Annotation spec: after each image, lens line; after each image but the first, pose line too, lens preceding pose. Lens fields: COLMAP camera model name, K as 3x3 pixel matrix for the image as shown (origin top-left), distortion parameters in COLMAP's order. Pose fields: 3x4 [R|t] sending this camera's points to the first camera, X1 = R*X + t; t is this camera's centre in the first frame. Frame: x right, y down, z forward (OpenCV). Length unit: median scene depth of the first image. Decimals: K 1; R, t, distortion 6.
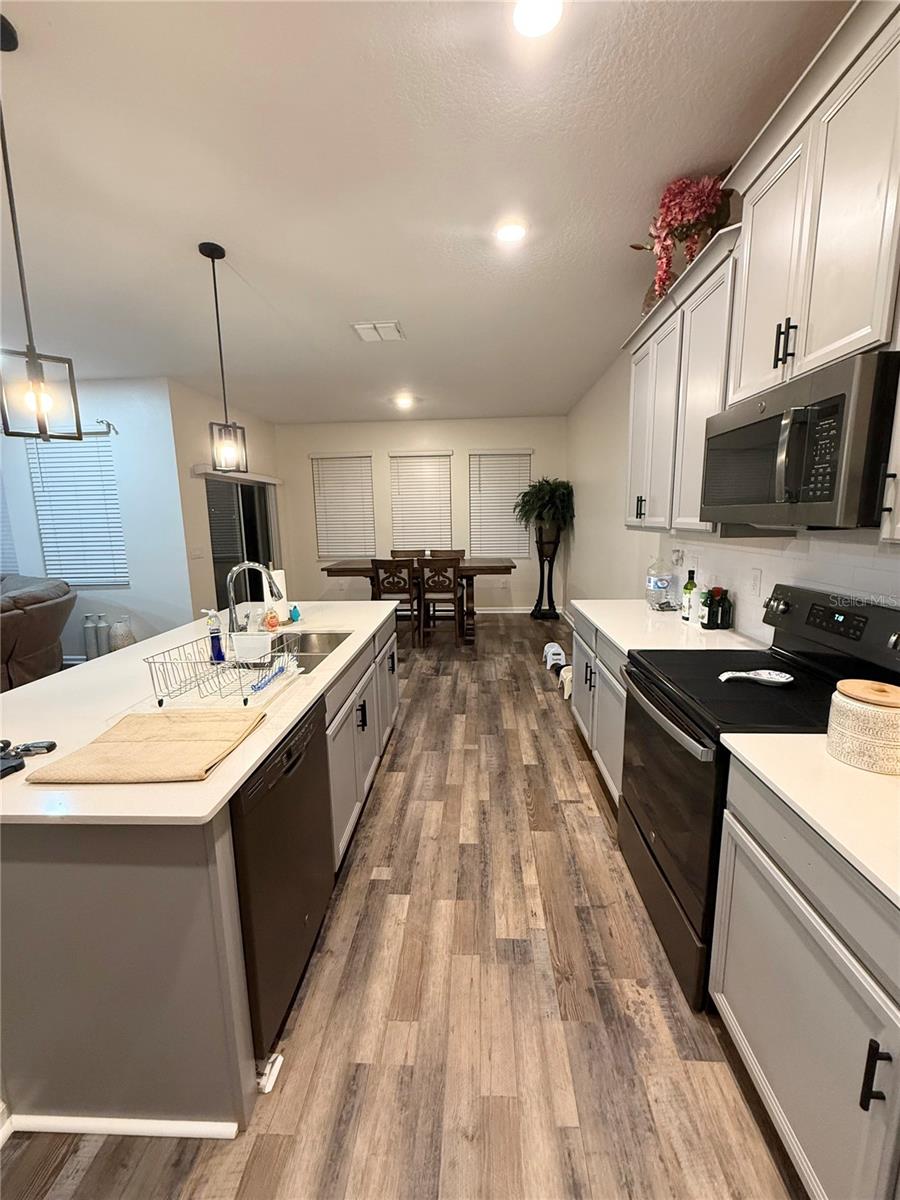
lens RADIAL K [[478.3, 0, 451.4], [0, 478.3, 597.4], [0, 0, 1]] dist [0.000836, -0.000174]
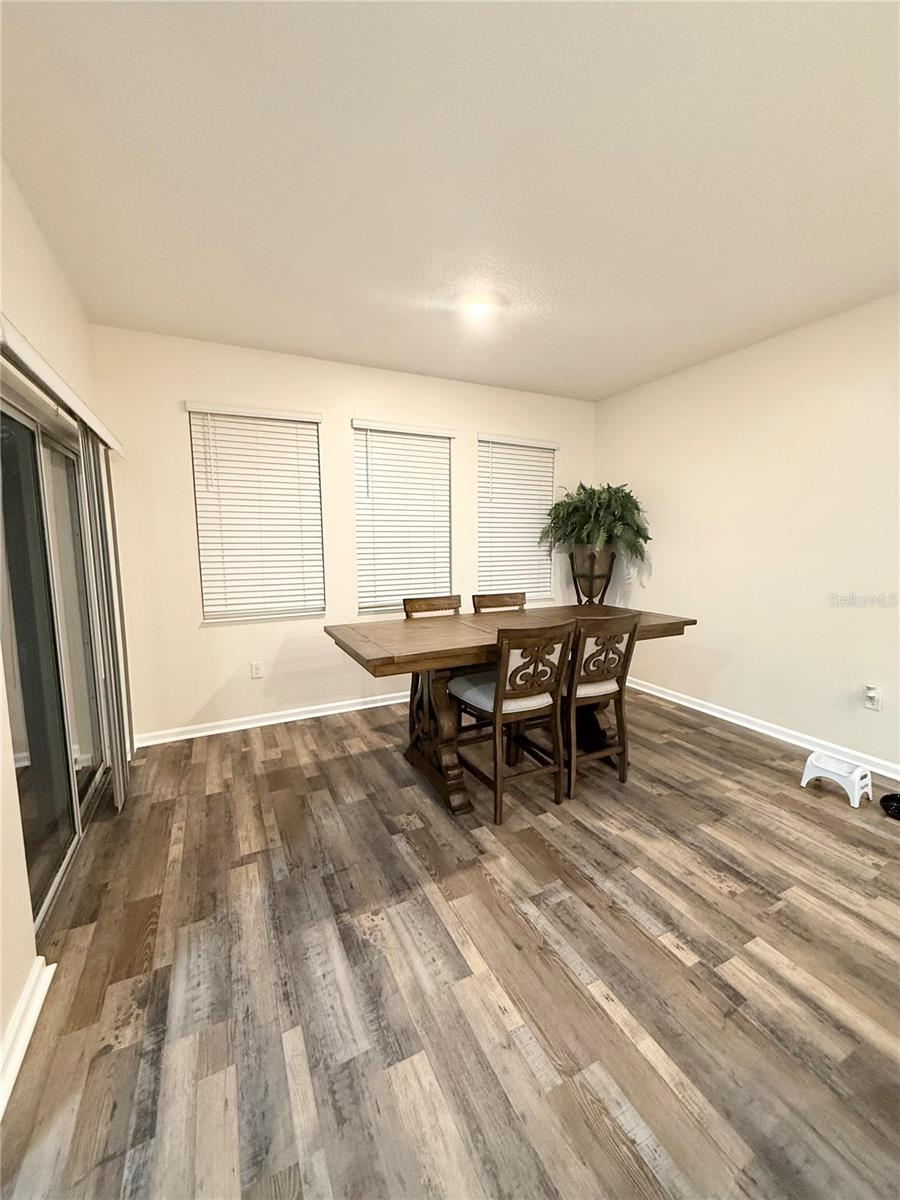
lens RADIAL K [[478.3, 0, 451.4], [0, 478.3, 597.4], [0, 0, 1]] dist [0.000836, -0.000174]
pose [[0.870792, -0.045595, 0.489534, -0.426287], [0.073334, 0.996598, -0.037624, -0.097065], [-0.486152, 0.068662, 0.871172, 0.658473]]
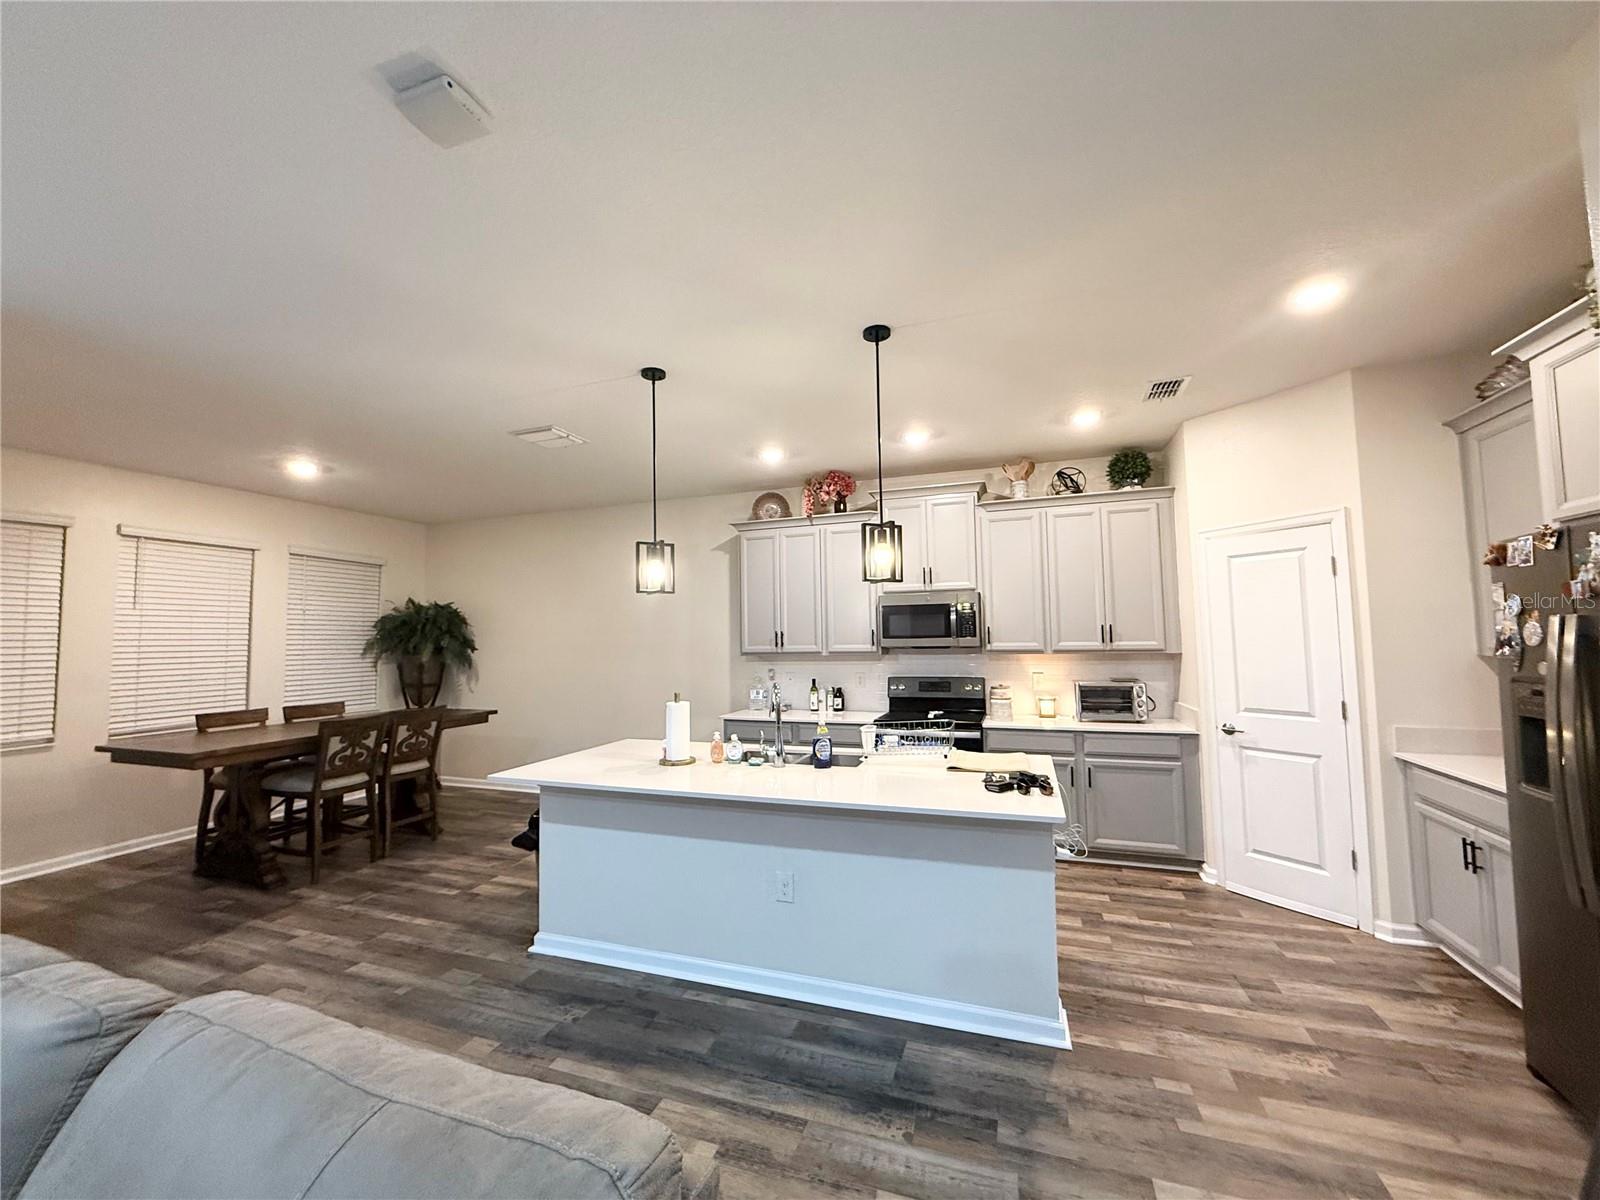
lens RADIAL K [[637.7, 0, 796.2], [0, 637.7, 598.9], [0, 0, 1]] dist [0.000836, -0.000174]
pose [[0.288280, 0.074281, 0.954661, -0.772136], [0.170064, 0.977165, -0.127386, -0.028626], [-0.942323, 0.199076, 0.269064, 0.221663]]
